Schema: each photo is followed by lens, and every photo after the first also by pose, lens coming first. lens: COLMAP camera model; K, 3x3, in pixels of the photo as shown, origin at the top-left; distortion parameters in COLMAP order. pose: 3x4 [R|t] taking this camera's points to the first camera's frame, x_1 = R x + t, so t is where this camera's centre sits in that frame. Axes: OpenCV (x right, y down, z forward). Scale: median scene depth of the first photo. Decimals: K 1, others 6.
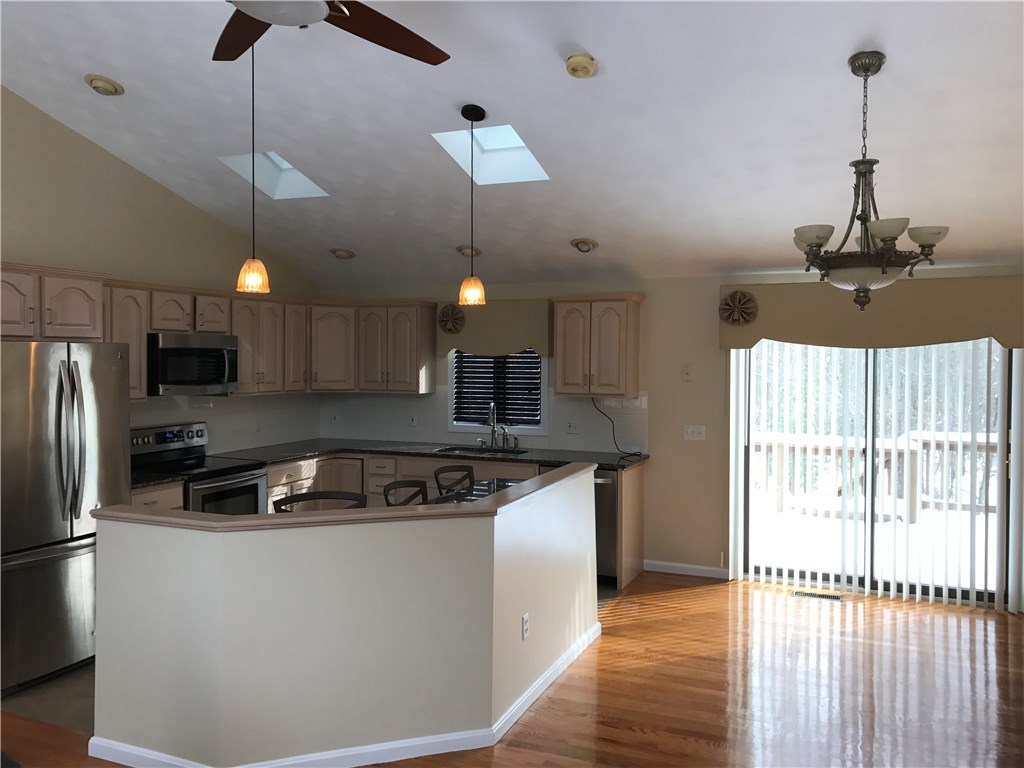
lens RADIAL K [[833.9, 0, 510.9], [0, 833.9, 381.3], [0, 0, 1]] dist [0.002077, -0.014898]
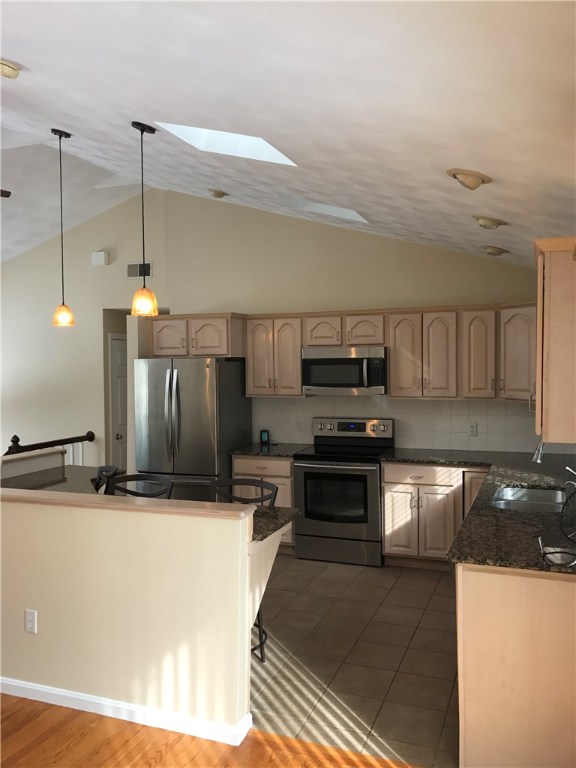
lens RADIAL K [[625.4, 0, 288.2], [0, 625.4, 380.8], [0, 0, 1]] dist [0.002077, -0.014898]
pose [[0.021873, 0.029436, -0.999327, 0.508364], [-0.018341, 0.999410, 0.029037, -0.028269], [0.999593, 0.017693, 0.022400, 0.803610]]
